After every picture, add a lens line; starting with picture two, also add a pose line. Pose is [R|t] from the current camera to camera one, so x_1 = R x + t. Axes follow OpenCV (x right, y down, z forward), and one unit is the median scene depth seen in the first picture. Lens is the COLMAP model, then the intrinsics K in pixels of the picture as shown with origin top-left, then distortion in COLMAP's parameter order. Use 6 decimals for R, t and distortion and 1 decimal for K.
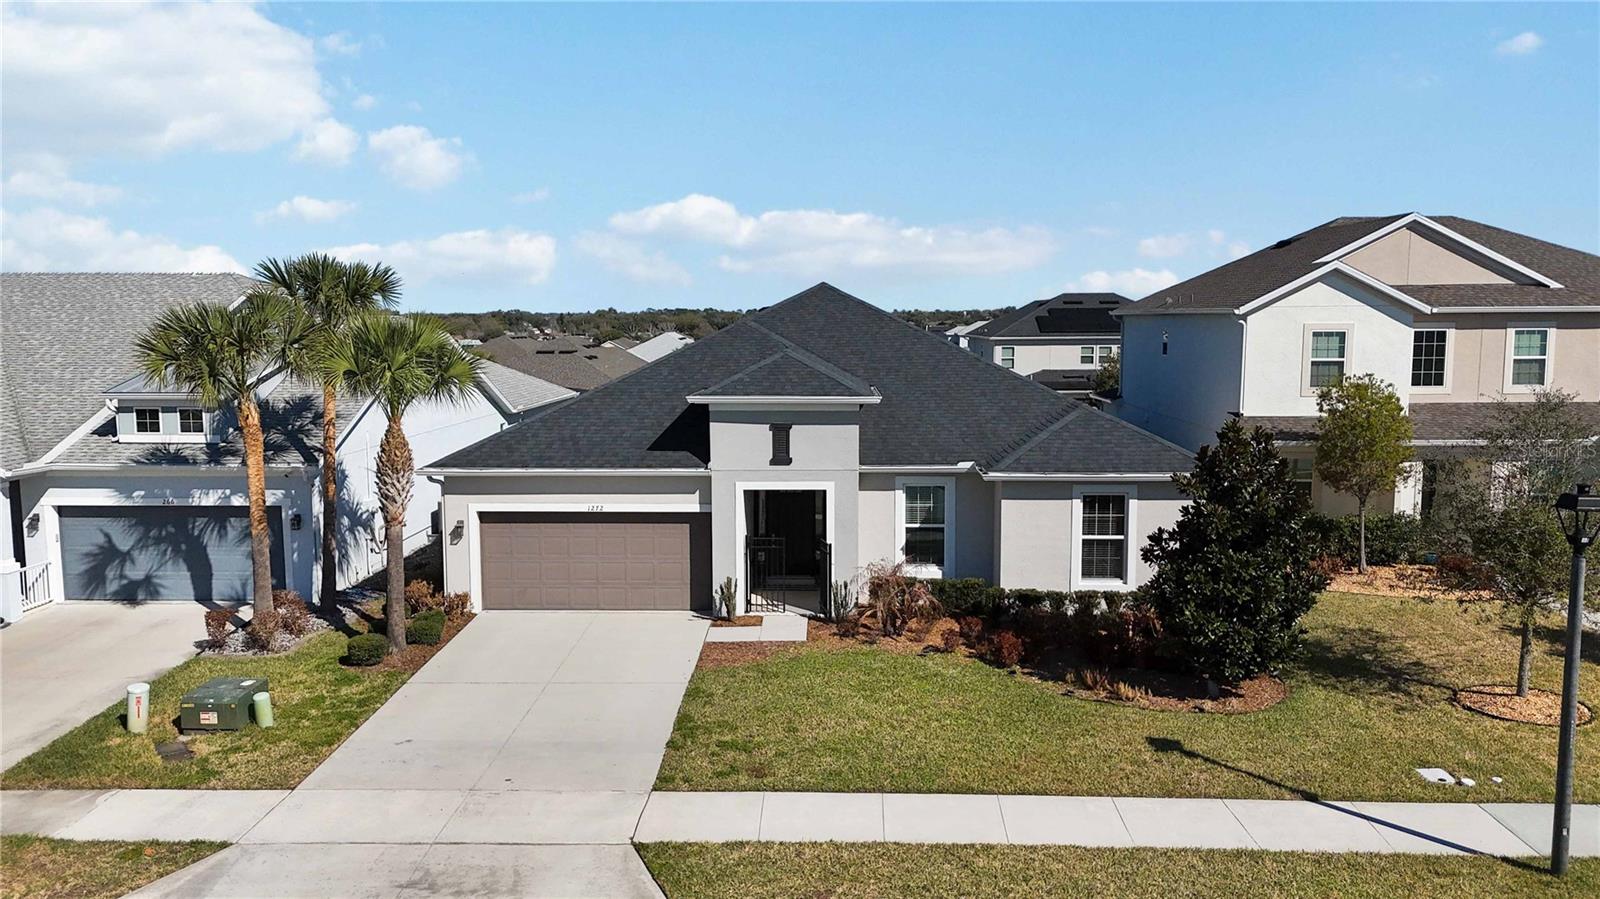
lens RADIAL K [[1186.3, 0, 802.0], [0, 1186.3, 448.1], [0, 0, 1]] dist [0.080905, -0.080401]
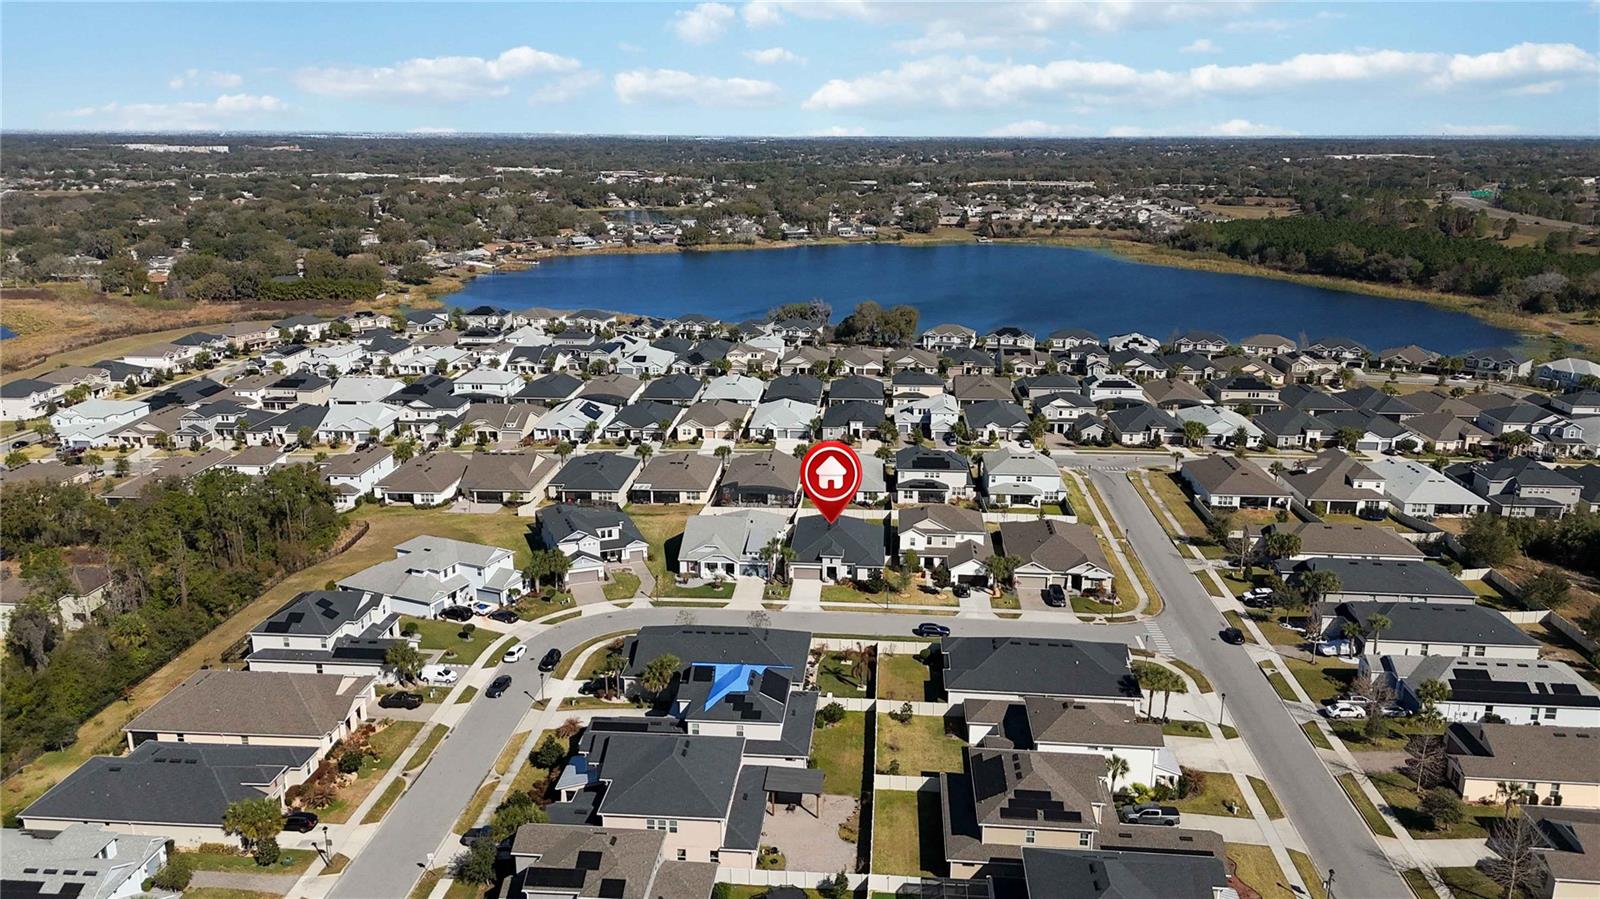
lens RADIAL K [[1186.3, 0, 802.0], [0, 1186.3, 448.1], [0, 0, 1]] dist [0.080905, -0.080401]
pose [[0.998557, 0.019142, -0.050183, 0.177631], [-0.012308, 0.991025, 0.133107, -1.867620], [0.052281, -0.132297, 0.989830, -7.018321]]
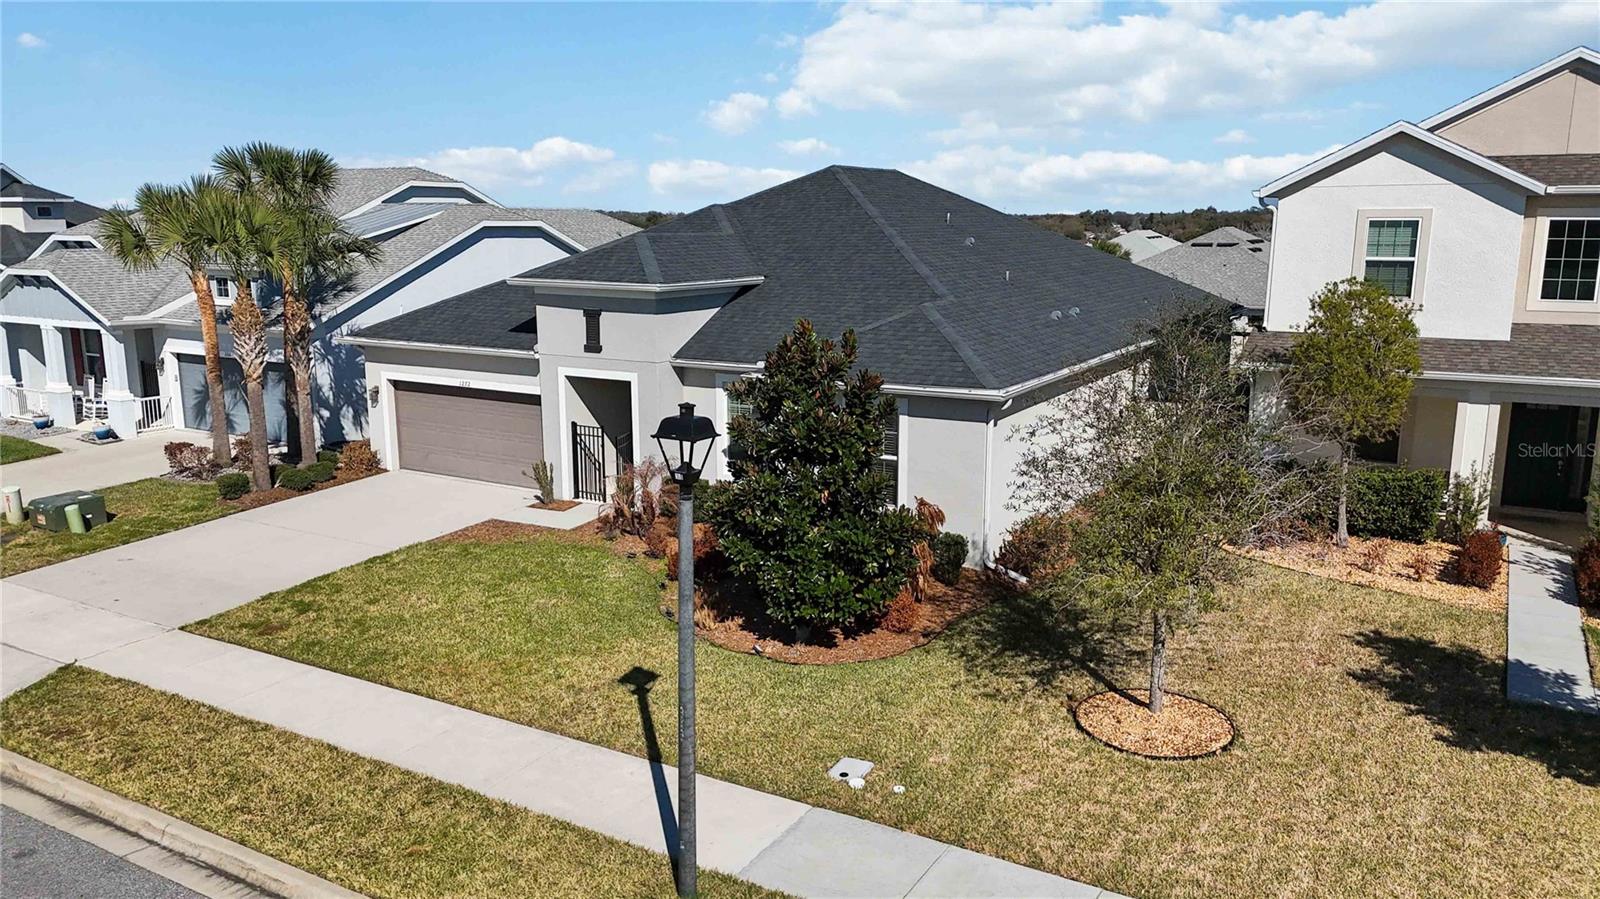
lens RADIAL K [[1186.3, 0, 802.0], [0, 1186.3, 448.1], [0, 0, 1]] dist [0.080905, -0.080401]
pose [[0.877253, 0.094236, -0.470687, 0.604903], [-0.056156, 0.993955, 0.094337, -0.009505], [0.476732, -0.056325, 0.877242, 0.215518]]
